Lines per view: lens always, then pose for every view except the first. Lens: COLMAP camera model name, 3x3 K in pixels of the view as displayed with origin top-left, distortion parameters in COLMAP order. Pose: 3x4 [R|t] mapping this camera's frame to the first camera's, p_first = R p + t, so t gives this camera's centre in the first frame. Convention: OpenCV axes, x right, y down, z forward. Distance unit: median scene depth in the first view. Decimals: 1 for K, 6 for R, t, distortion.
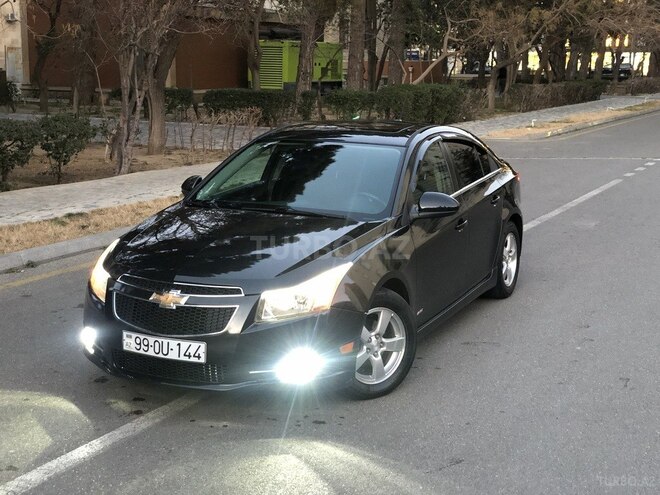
lens RADIAL K [[990.3, 0, 330.0], [0, 990.3, 247.5], [0, 0, 1]] dist [0.230013, -0.806723]
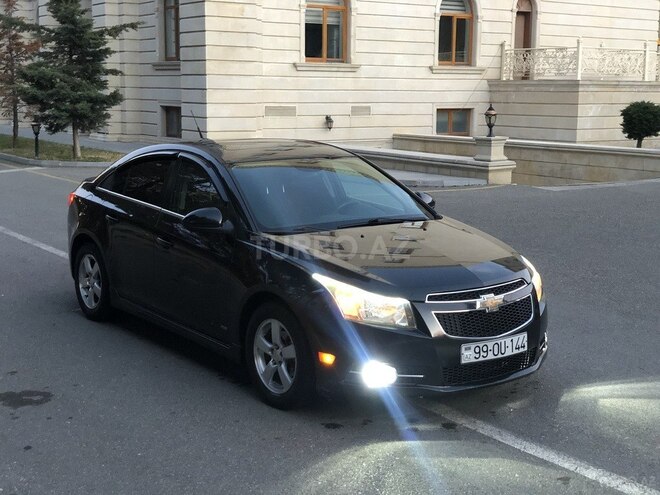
lens RADIAL K [[990.3, 0, 330.0], [0, 990.3, 247.5], [0, 0, 1]] dist [0.230013, -0.806723]
pose [[0.490033, -0.158905, 0.857098, -0.909235], [0.167403, 0.982098, 0.086370, -0.100966], [-0.855479, 0.101156, 0.507862, 0.470904]]
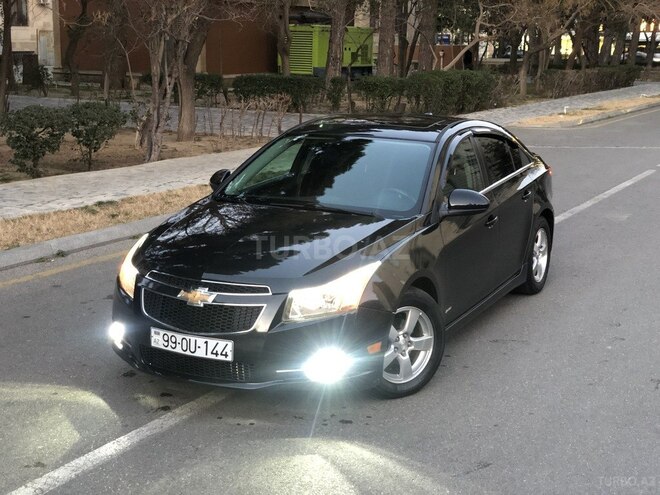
lens RADIAL K [[990.3, 0, 330.0], [0, 990.3, 247.5], [0, 0, 1]] dist [0.230013, -0.806723]
pose [[0.999553, 0.009839, -0.028223, -0.000245], [-0.009365, 0.999814, 0.016869, -0.012333], [0.028383, -0.016597, 0.999459, 0.005351]]
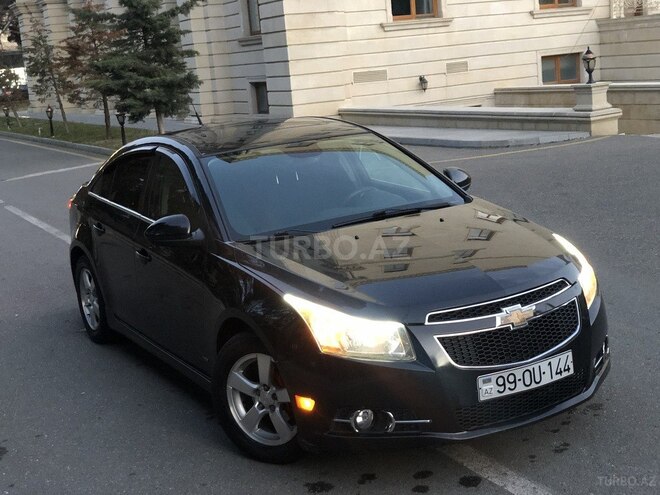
lens RADIAL K [[990.3, 0, 330.0], [0, 990.3, 247.5], [0, 0, 1]] dist [0.230013, -0.806723]
pose [[0.582858, -0.227785, 0.779994, -0.684422], [0.251577, 0.963327, 0.093332, -0.091603], [-0.772648, 0.141829, 0.618788, 0.478626]]
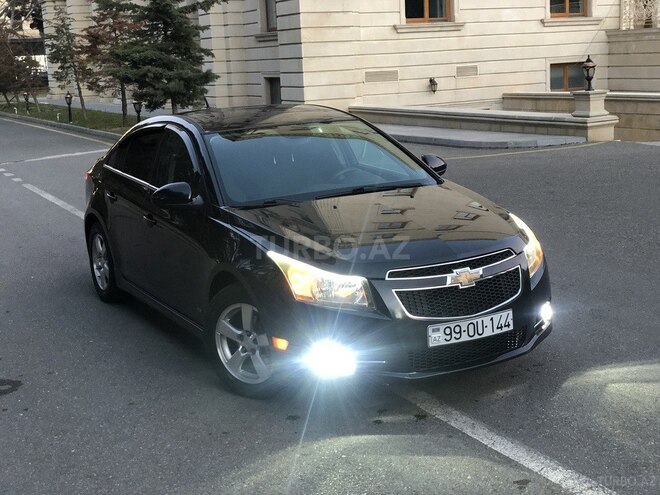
lens RADIAL K [[990.3, 0, 330.0], [0, 990.3, 247.5], [0, 0, 1]] dist [0.230013, -0.806723]
pose [[0.600954, -0.201905, 0.773362, -0.757518], [0.210454, 0.973397, 0.090592, -0.069755], [-0.771079, 0.108315, 0.627459, 0.397008]]
